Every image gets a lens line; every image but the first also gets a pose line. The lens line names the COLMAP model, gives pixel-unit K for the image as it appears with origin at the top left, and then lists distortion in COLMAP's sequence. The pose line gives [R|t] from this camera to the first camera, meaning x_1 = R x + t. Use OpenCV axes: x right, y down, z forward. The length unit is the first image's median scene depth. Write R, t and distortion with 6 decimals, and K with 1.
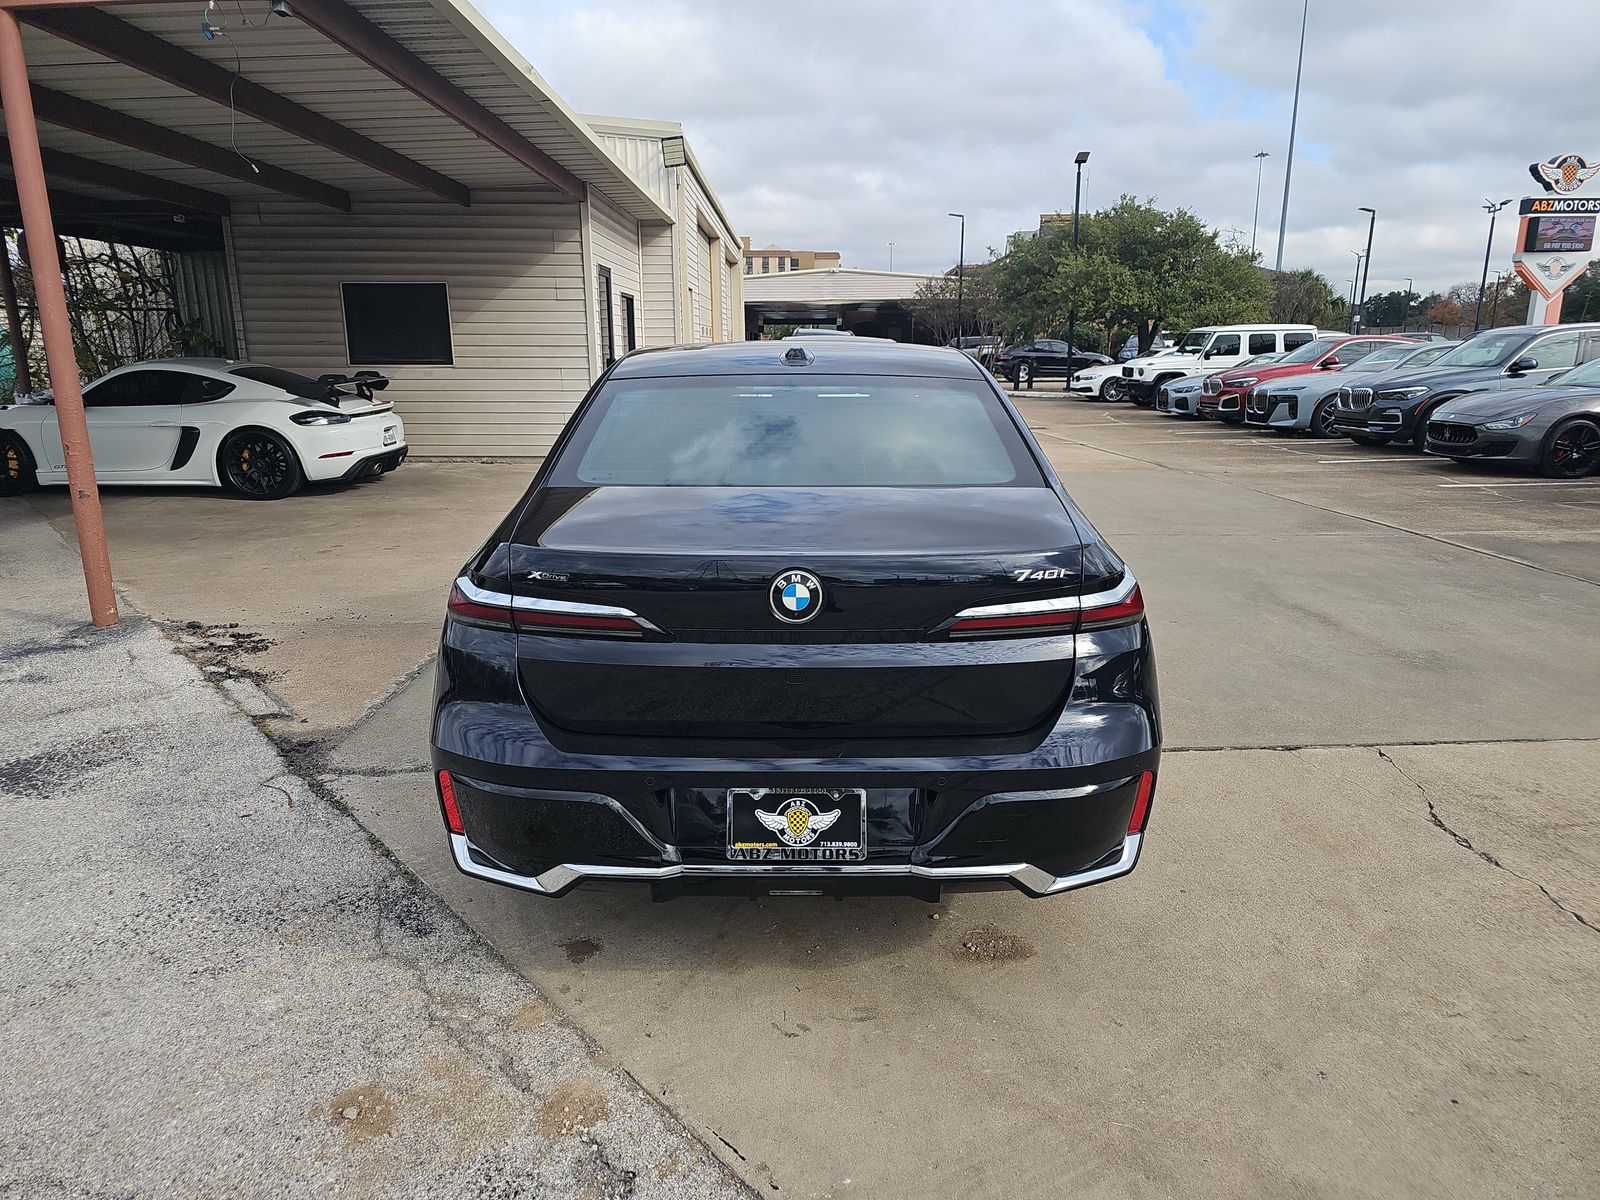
lens RADIAL K [[1058.4, 0, 788.2], [0, 1058.4, 614.4], [0, 0, 1]] dist [0.003852, -0.011577]
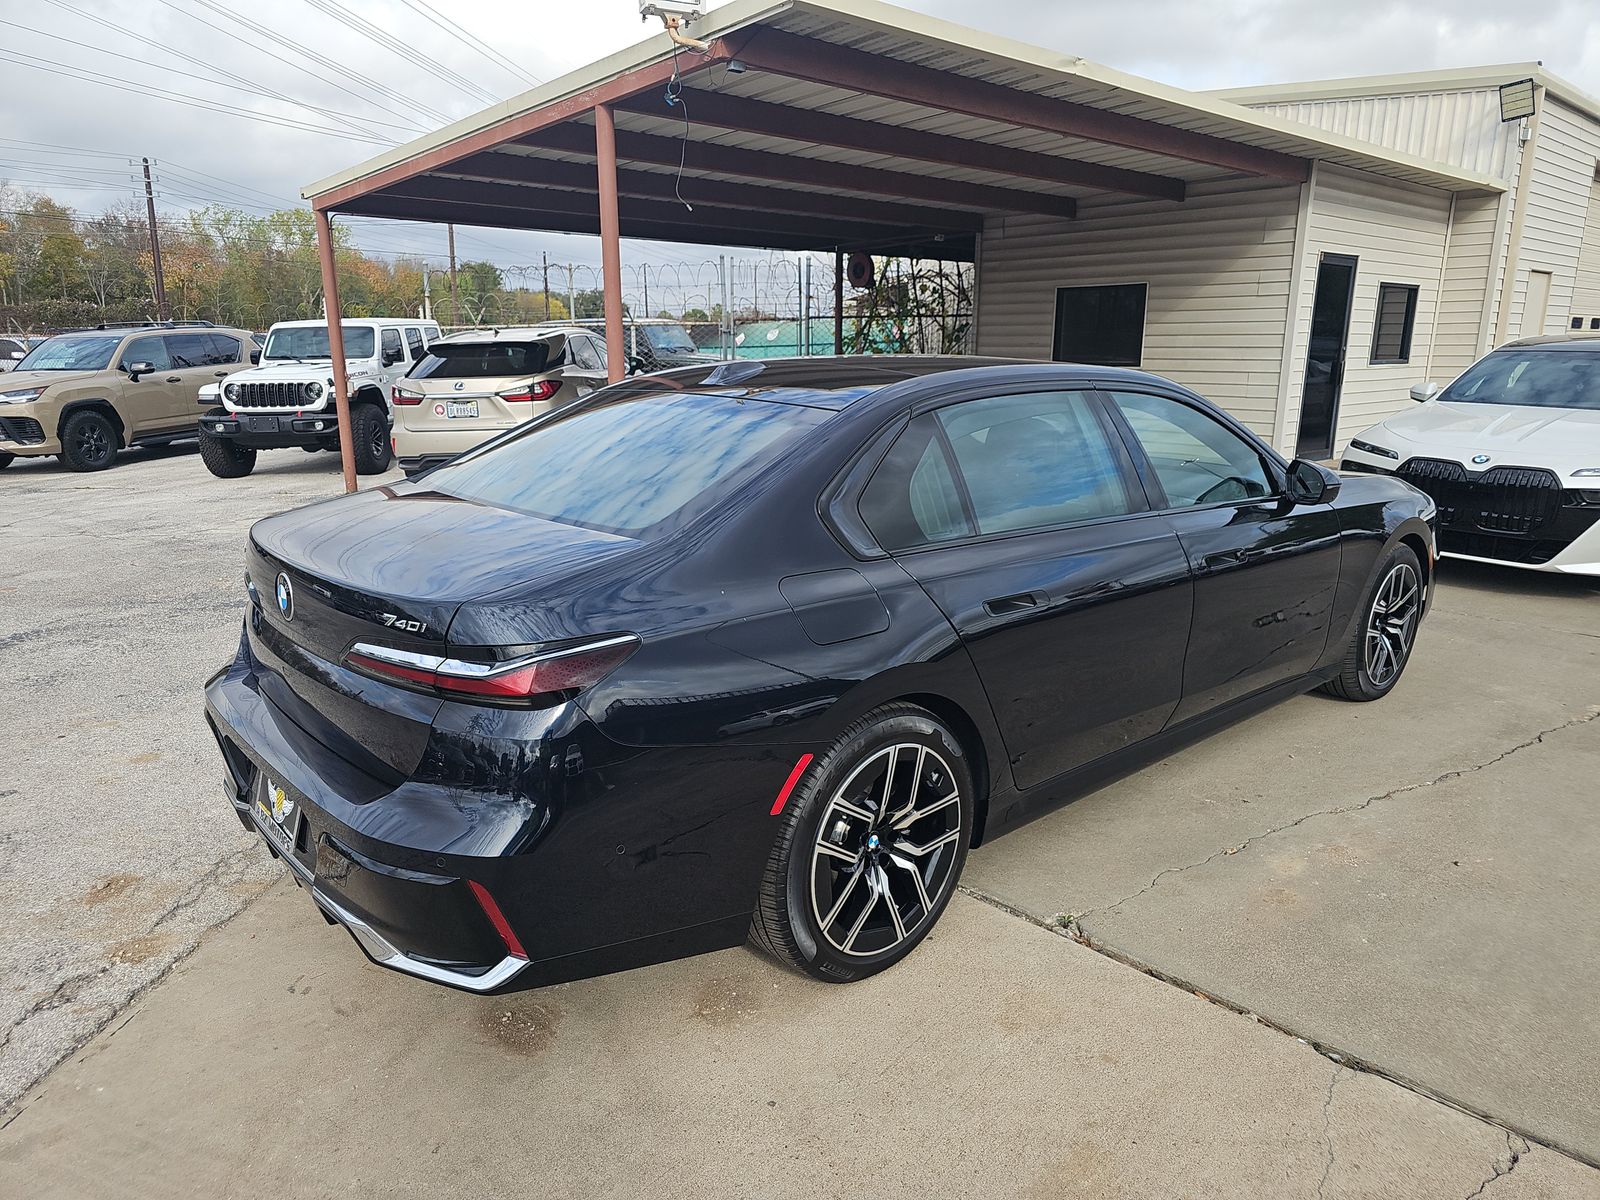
lens RADIAL K [[1058.4, 0, 796.2], [0, 1058.4, 601.1], [0, 0, 1]] dist [0.003852, -0.011577]
pose [[0.647408, 0.174314, -0.741942, 0.302747], [-0.182804, 0.980592, 0.070871, -0.046203], [0.739896, 0.089748, 0.666708, 0.177871]]
